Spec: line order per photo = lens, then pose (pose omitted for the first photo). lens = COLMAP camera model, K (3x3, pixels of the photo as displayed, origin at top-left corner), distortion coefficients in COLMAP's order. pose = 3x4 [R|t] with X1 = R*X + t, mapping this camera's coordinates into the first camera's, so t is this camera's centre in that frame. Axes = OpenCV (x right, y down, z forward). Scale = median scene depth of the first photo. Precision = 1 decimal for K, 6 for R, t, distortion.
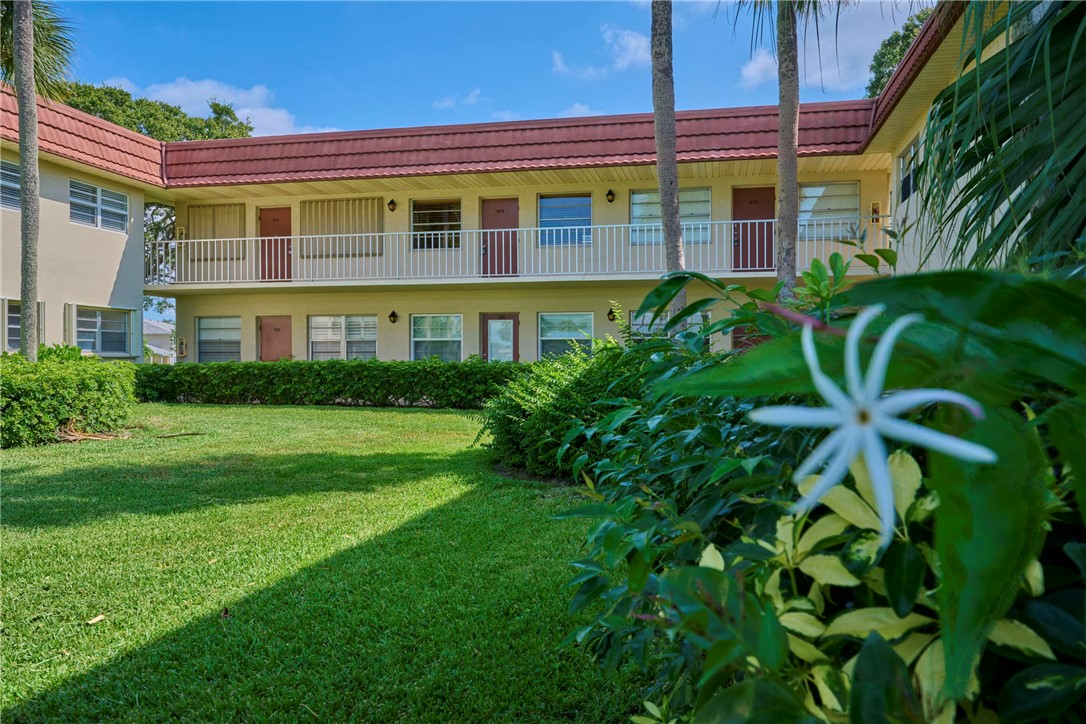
lens RADIAL K [[851.7, 0, 543.0], [0, 851.7, 362.0], [0, 0, 1]] dist [0.005180, -0.000040]
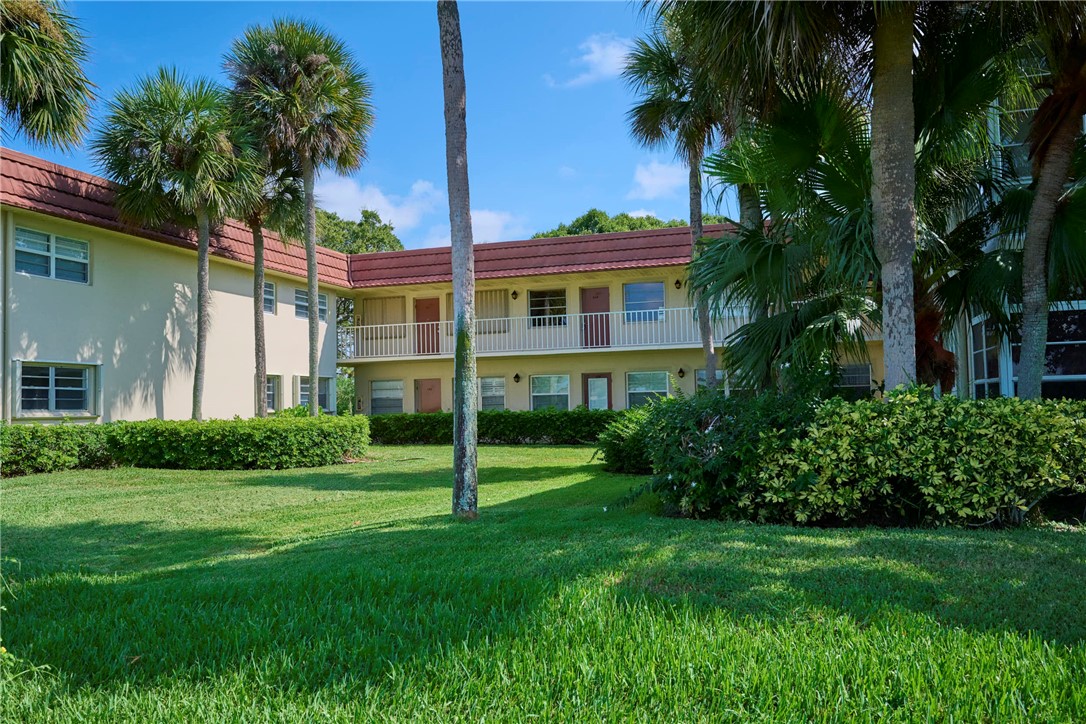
lens RADIAL K [[851.7, 0, 543.0], [0, 851.7, 362.0], [0, 0, 1]] dist [0.005180, -0.000040]
pose [[0.994893, -0.025583, -0.097643, -0.004011], [0.020156, 0.998218, -0.056168, -0.001886], [0.098906, 0.053913, 0.993635, -0.342216]]
